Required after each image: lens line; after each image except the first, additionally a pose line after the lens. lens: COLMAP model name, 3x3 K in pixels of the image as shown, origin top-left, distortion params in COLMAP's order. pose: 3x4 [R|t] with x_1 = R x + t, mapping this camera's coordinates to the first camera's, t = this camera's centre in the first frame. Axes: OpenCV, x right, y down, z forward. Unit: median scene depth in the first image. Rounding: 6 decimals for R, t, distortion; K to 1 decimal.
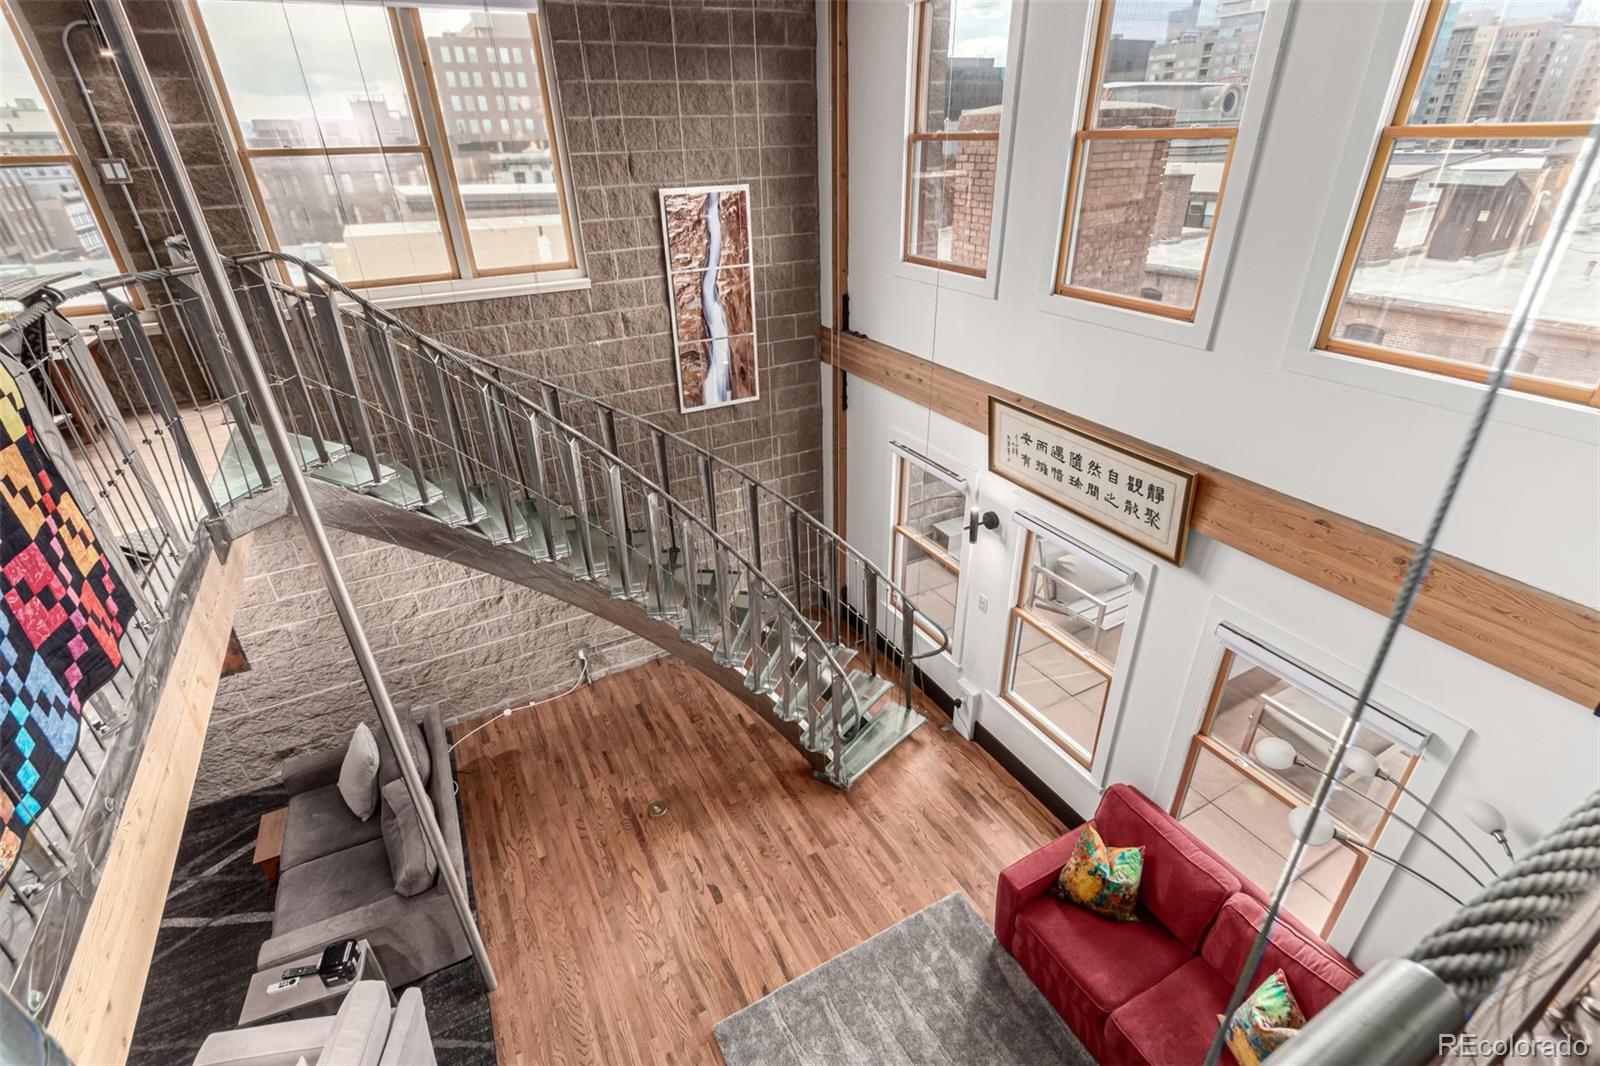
lens RADIAL K [[741.1, 0, 802.1], [0, 741.1, 538.3], [0, 0, 1]] dist [0.002408, 0.001161]
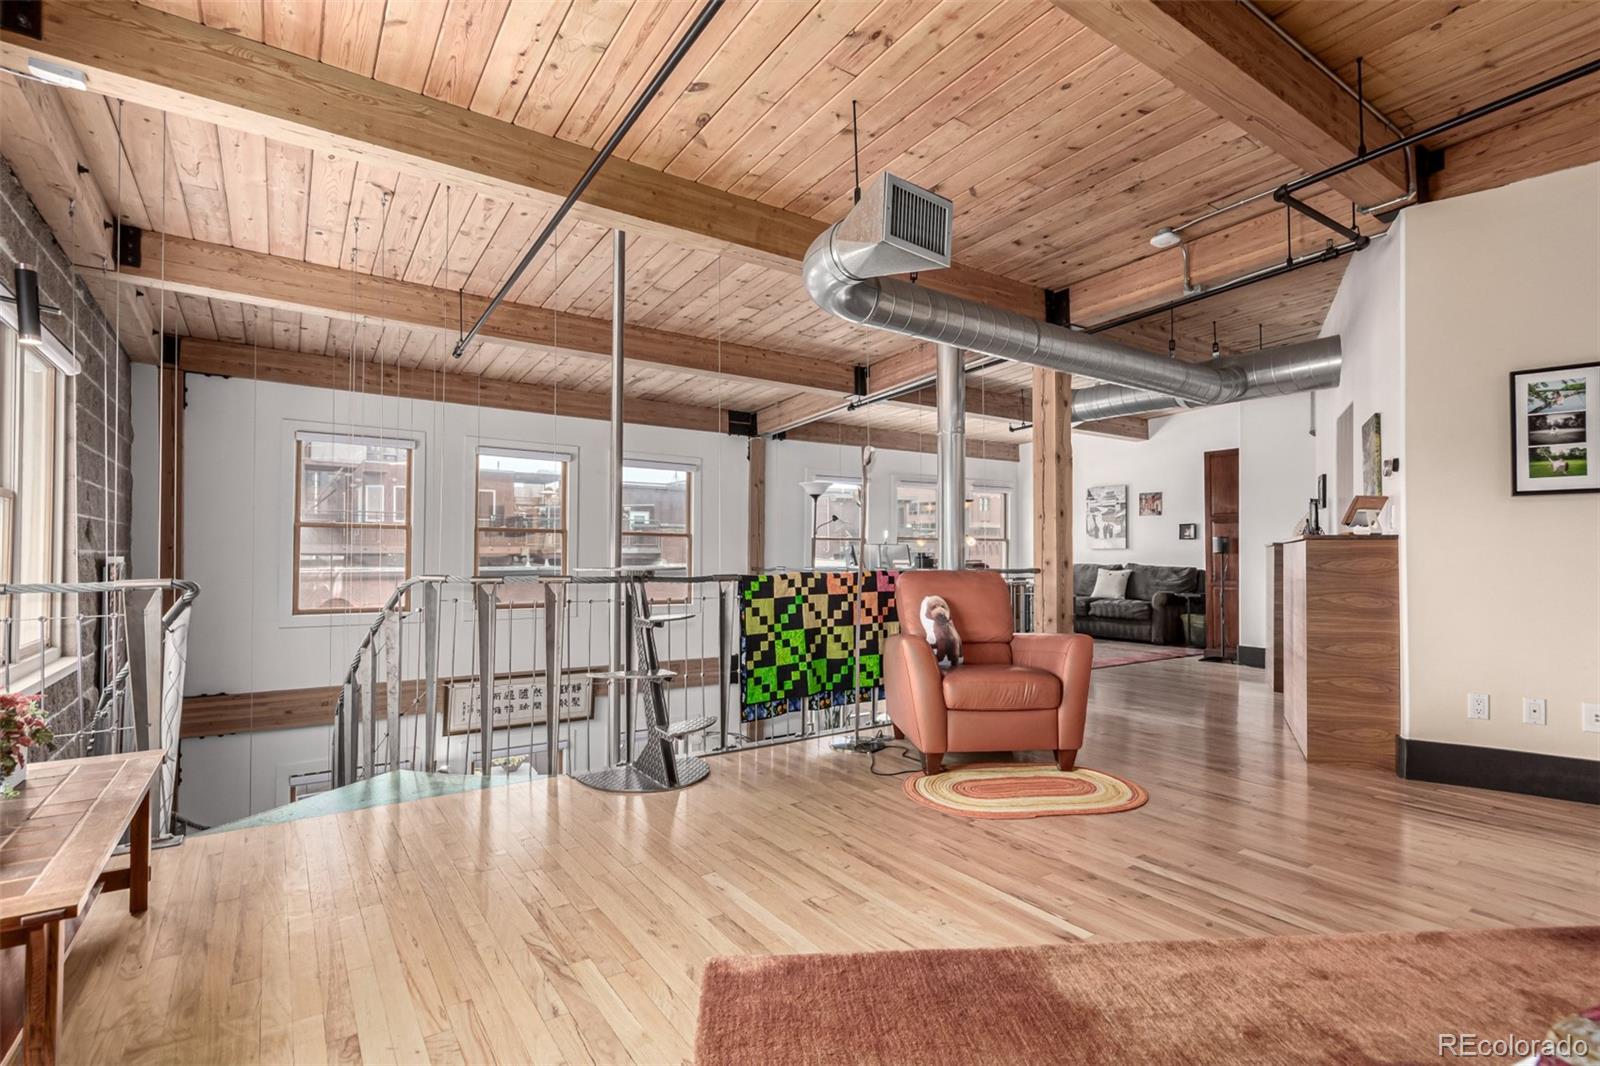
lens RADIAL K [[741.1, 0, 800.5], [0, 741.1, 549.5], [0, 0, 1]] dist [0.002408, 0.001161]
pose [[-0.107994, 0.039109, 0.993382, -1.460374], [0.471048, 0.881953, 0.016487, -0.125054], [-0.875472, 0.469711, -0.113668, 0.453497]]
